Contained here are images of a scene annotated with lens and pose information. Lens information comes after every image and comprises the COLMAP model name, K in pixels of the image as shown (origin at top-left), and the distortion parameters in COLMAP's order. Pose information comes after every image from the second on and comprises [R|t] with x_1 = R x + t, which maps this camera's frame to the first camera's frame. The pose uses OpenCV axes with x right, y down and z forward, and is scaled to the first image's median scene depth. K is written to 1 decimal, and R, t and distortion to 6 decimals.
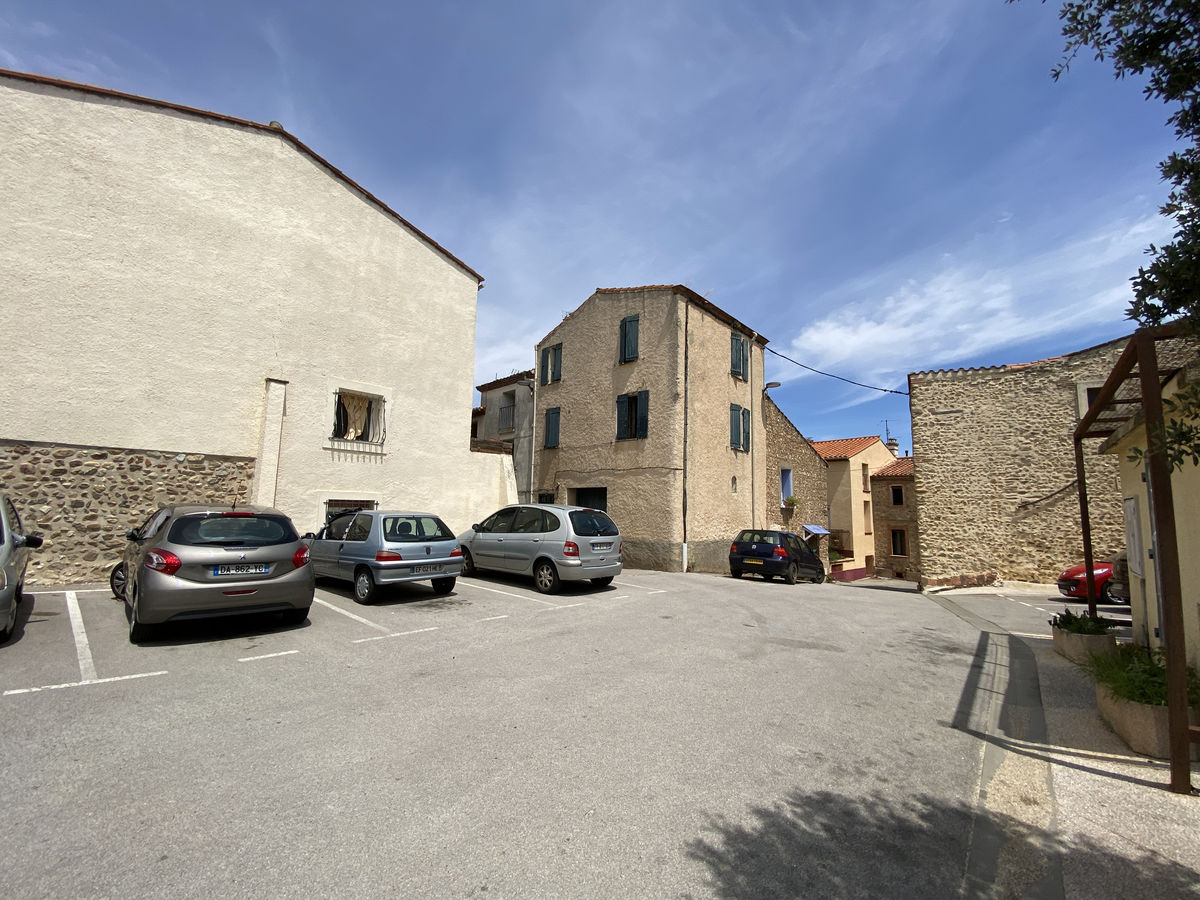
lens RADIAL K [[489.6, 0, 600.0], [0, 489.6, 450.0], [0, 0, 1]] dist [0.015310, -0.017532]
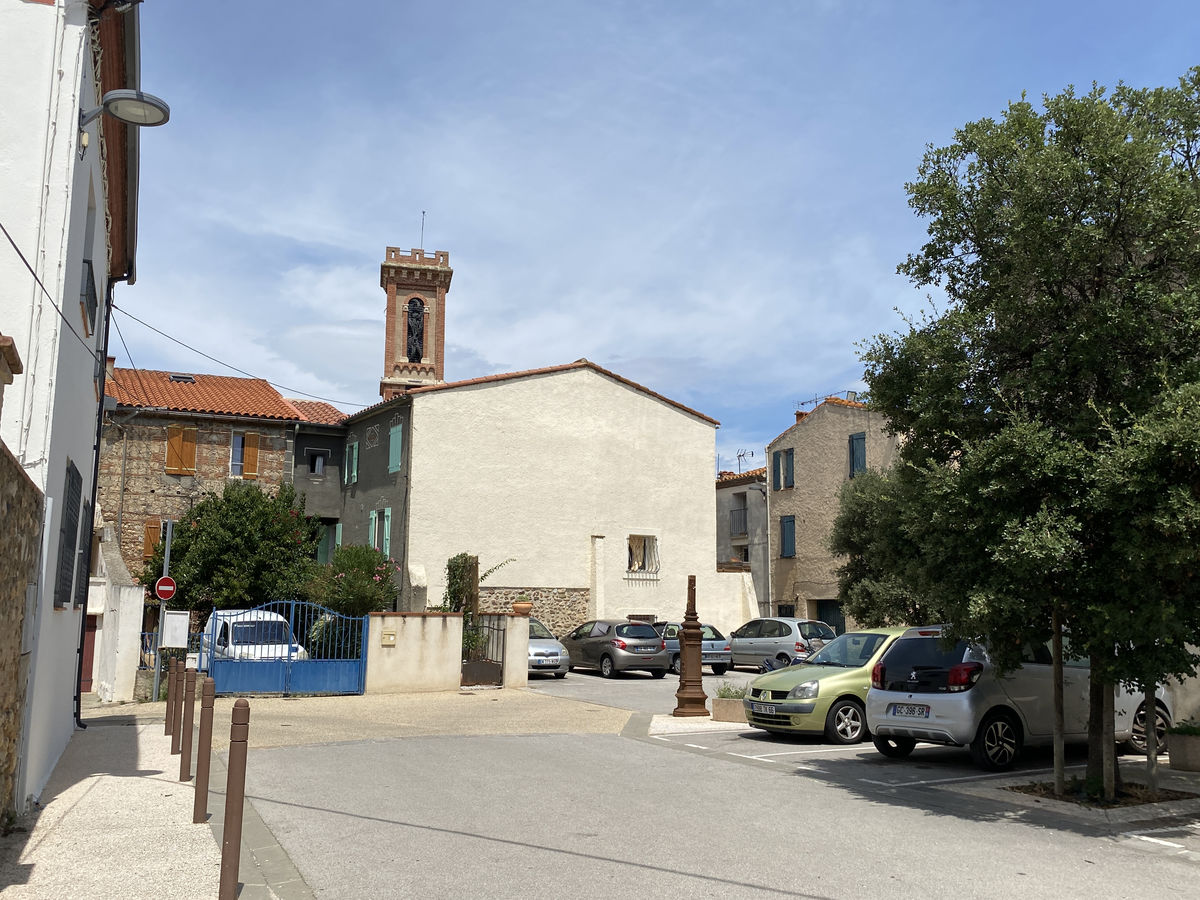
lens RADIAL K [[1073.1, 0, 600.0], [0, 1073.1, 450.0], [0, 0, 1]] dist [0.154217, 0.001002]
pose [[0.958086, -0.055129, -0.281128, 0.234778], [0.044921, 0.998080, -0.042633, -0.212058], [0.282938, 0.028217, 0.958723, -1.741783]]
